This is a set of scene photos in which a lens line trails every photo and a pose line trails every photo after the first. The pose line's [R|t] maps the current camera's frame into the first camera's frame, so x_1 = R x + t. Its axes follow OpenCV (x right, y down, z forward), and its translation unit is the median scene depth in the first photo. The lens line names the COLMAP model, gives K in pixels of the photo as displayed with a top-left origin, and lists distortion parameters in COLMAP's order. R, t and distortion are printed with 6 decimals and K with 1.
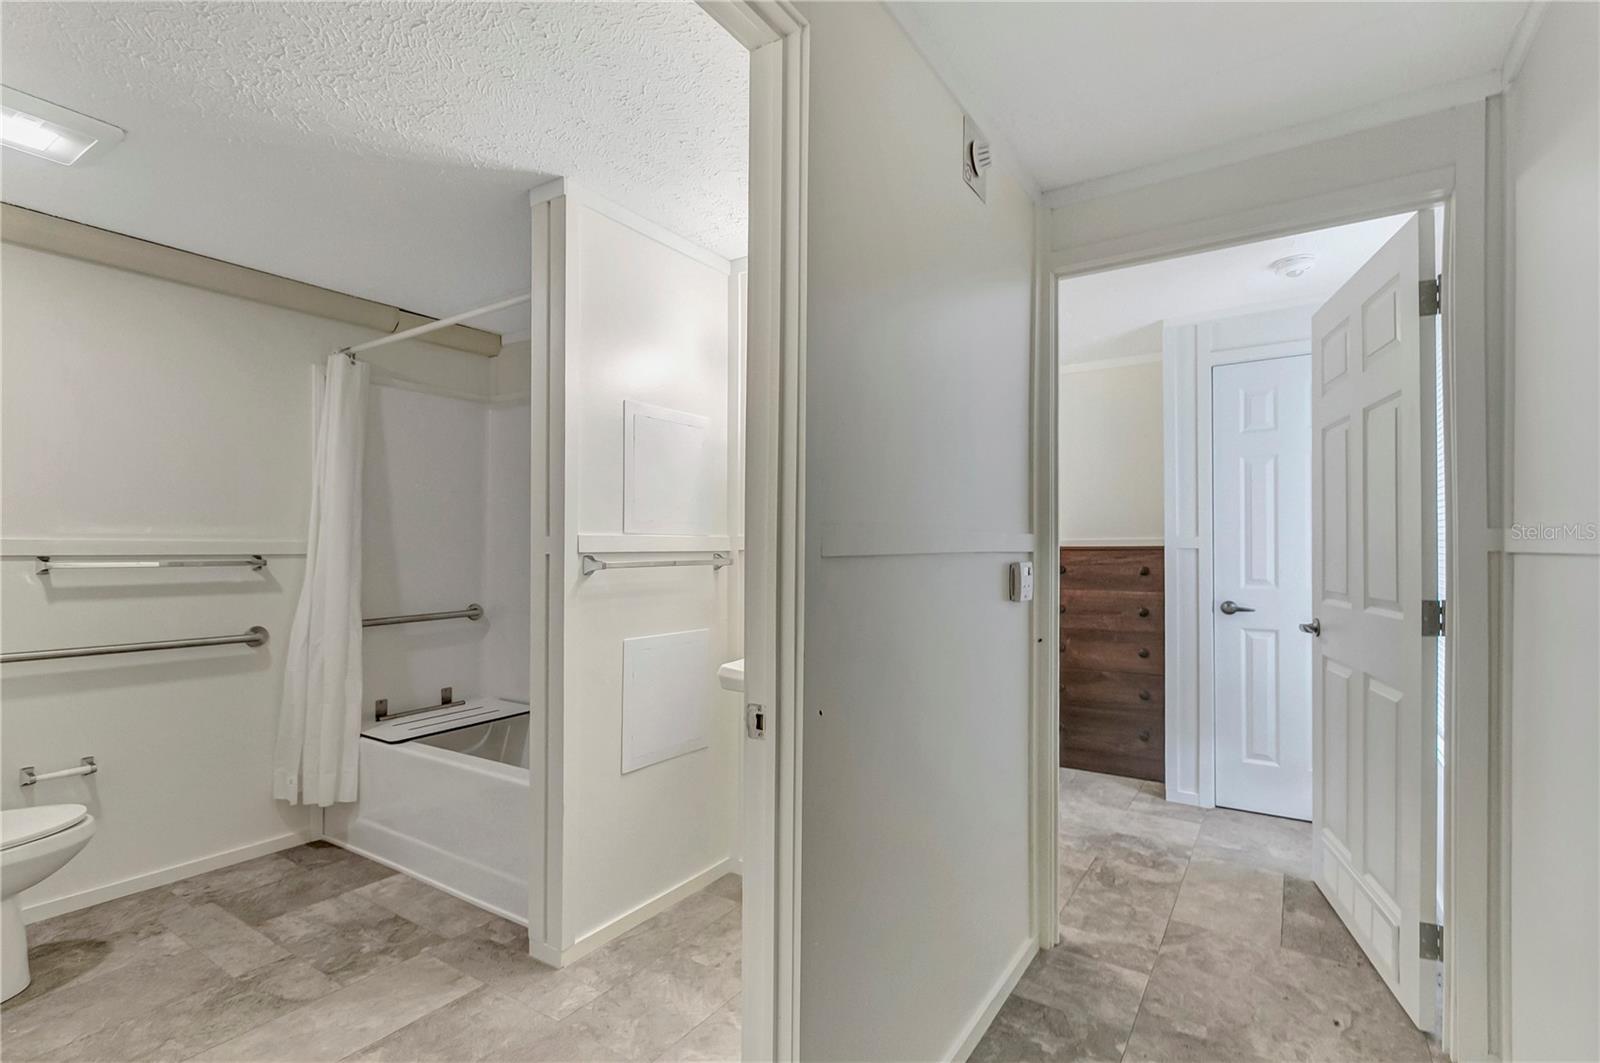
lens RADIAL K [[757.9, 0, 799.8], [0, 757.9, 529.0], [0, 0, 1]] dist [-0.001659, -0.001304]
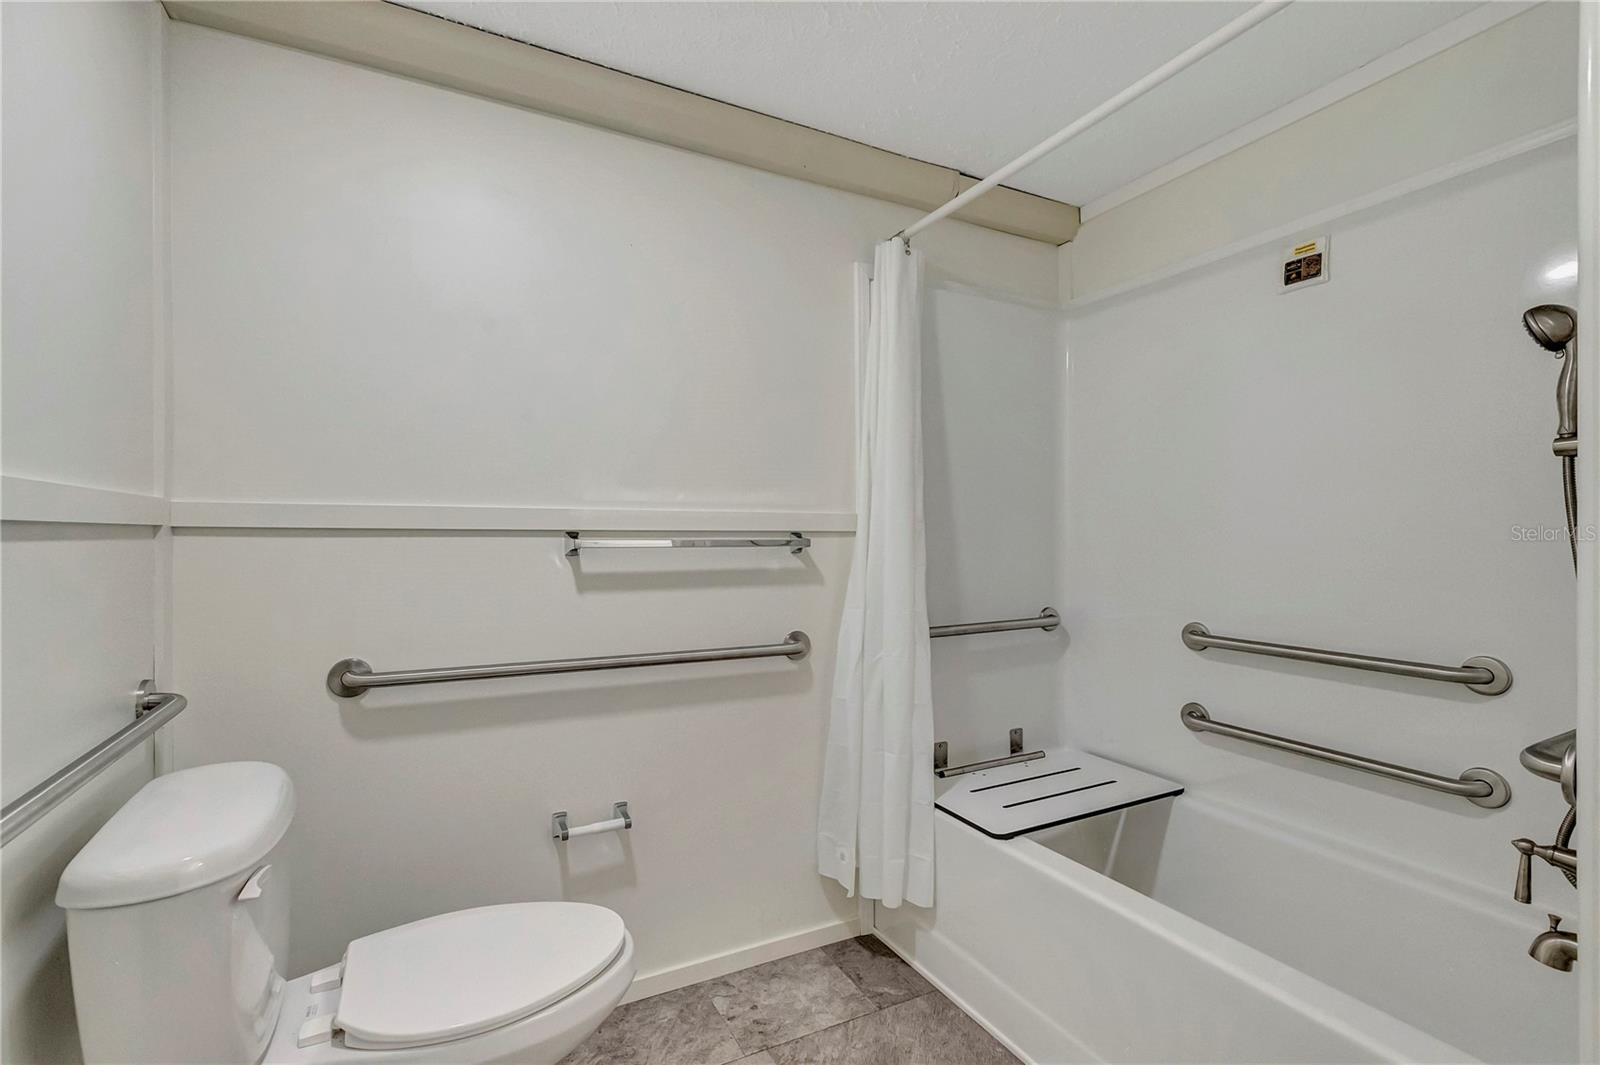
lens RADIAL K [[709.6, 0, 807.9], [0, 709.6, 532.8], [0, 0, 1]] dist [0.001393, 0.000506]
pose [[0.886580, 0.002971, -0.462566, -0.464811], [0.007964, 0.999733, 0.021686, 0.023875], [0.462507, -0.022911, 0.886320, 0.480240]]
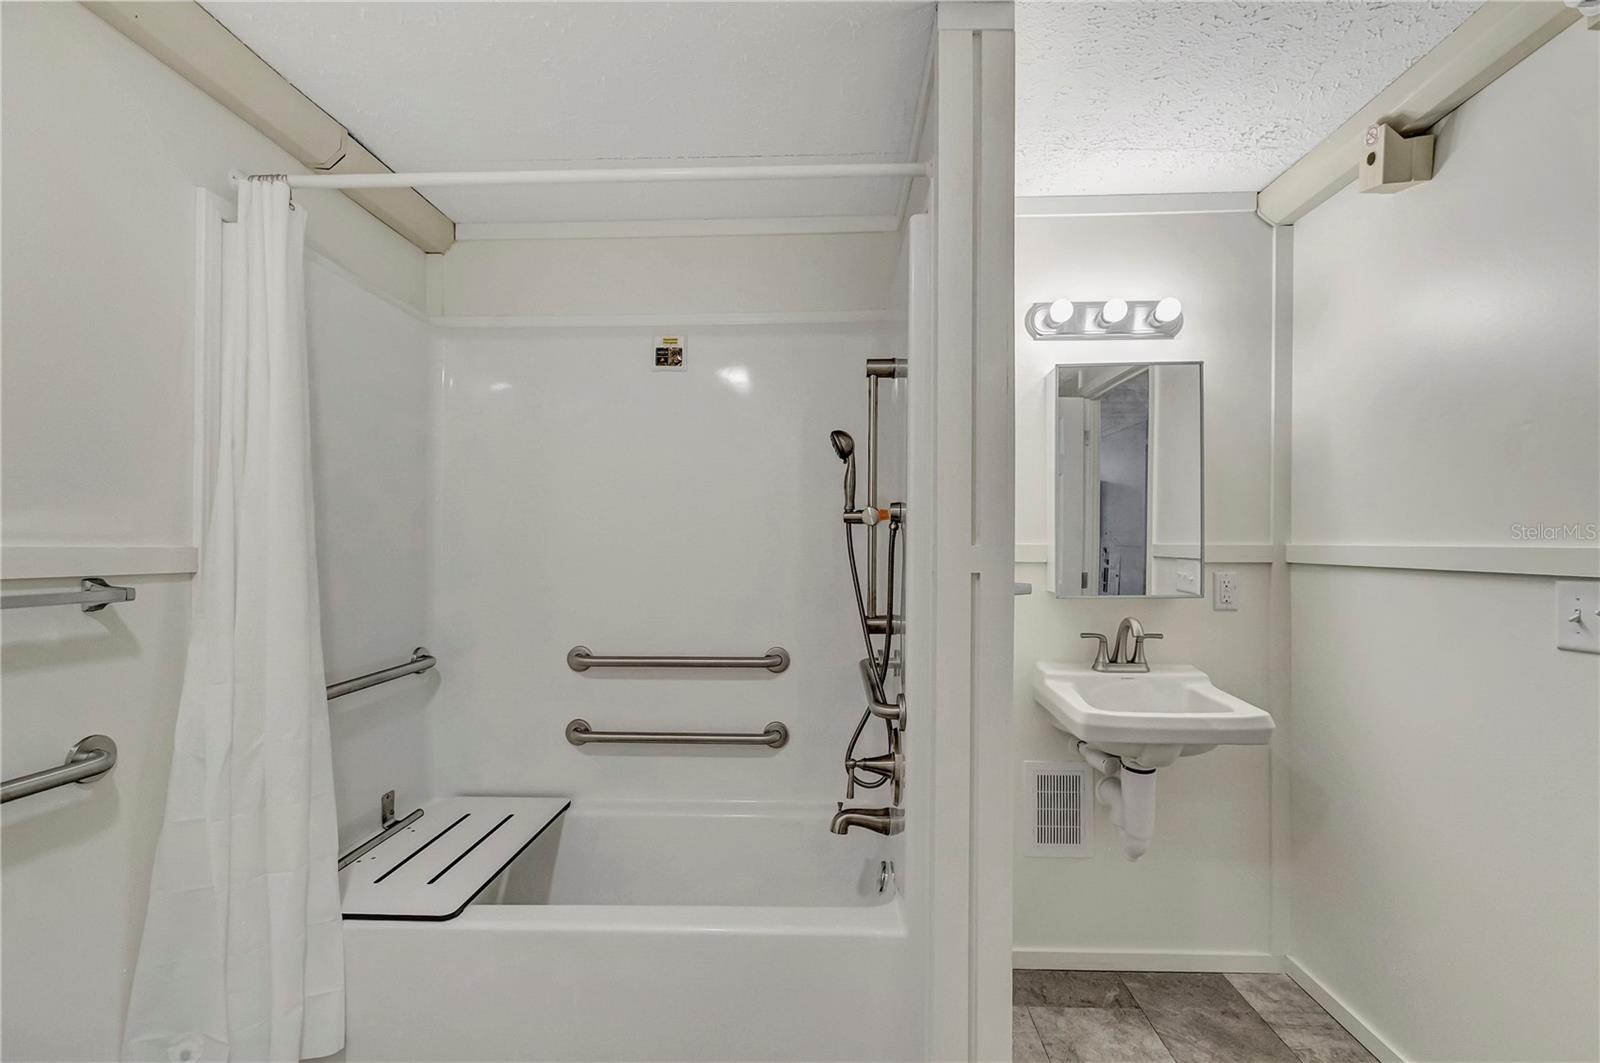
lens RADIAL K [[721.7, 0, 780.9], [0, 721.7, 531.6], [0, 0, 1]] dist [0.000882, -0.000162]
pose [[0.847827, 0.013995, 0.530089, -0.702005], [-0.015441, 0.999879, -0.001702, 0.001556], [-0.530048, -0.006742, 0.847941, 0.493593]]
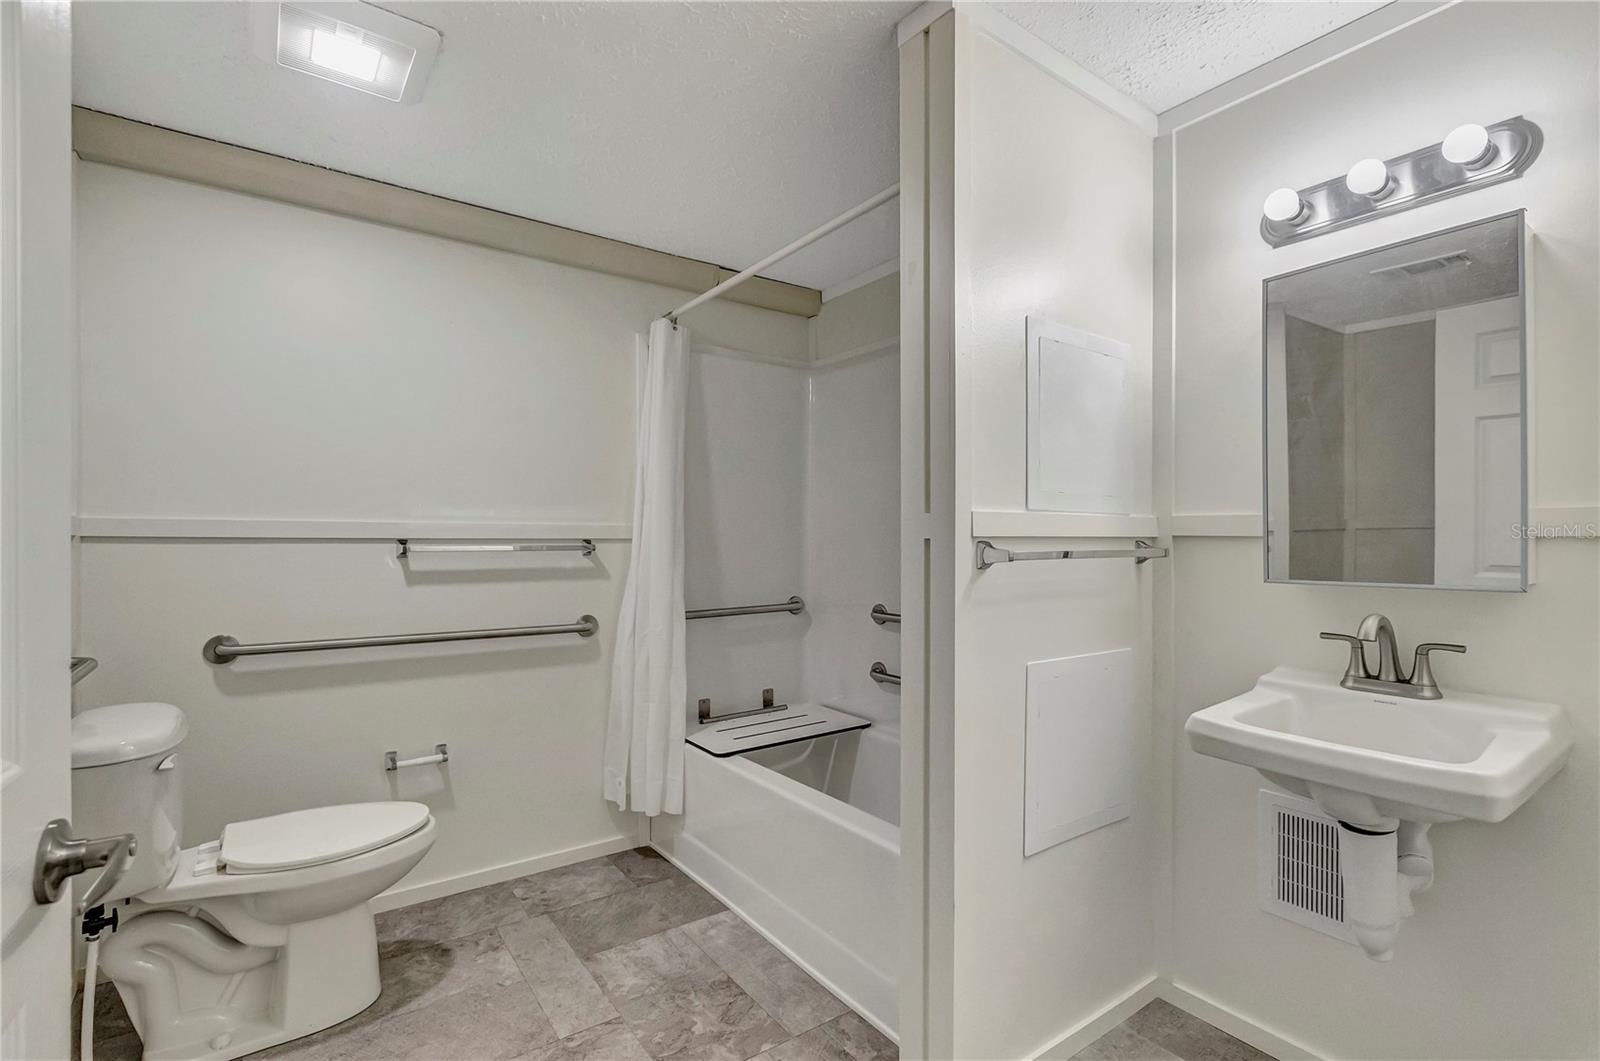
lens RADIAL K [[729.8, 0, 797.4], [0, 729.8, 530.5], [0, 0, 1]] dist [-0.000228, 0.000231]
pose [[0.936646, 0.000572, -0.350276, -0.180646], [0.004833, 0.999882, 0.014556, 0.013189], [0.350244, -0.015326, 0.936533, 0.283327]]
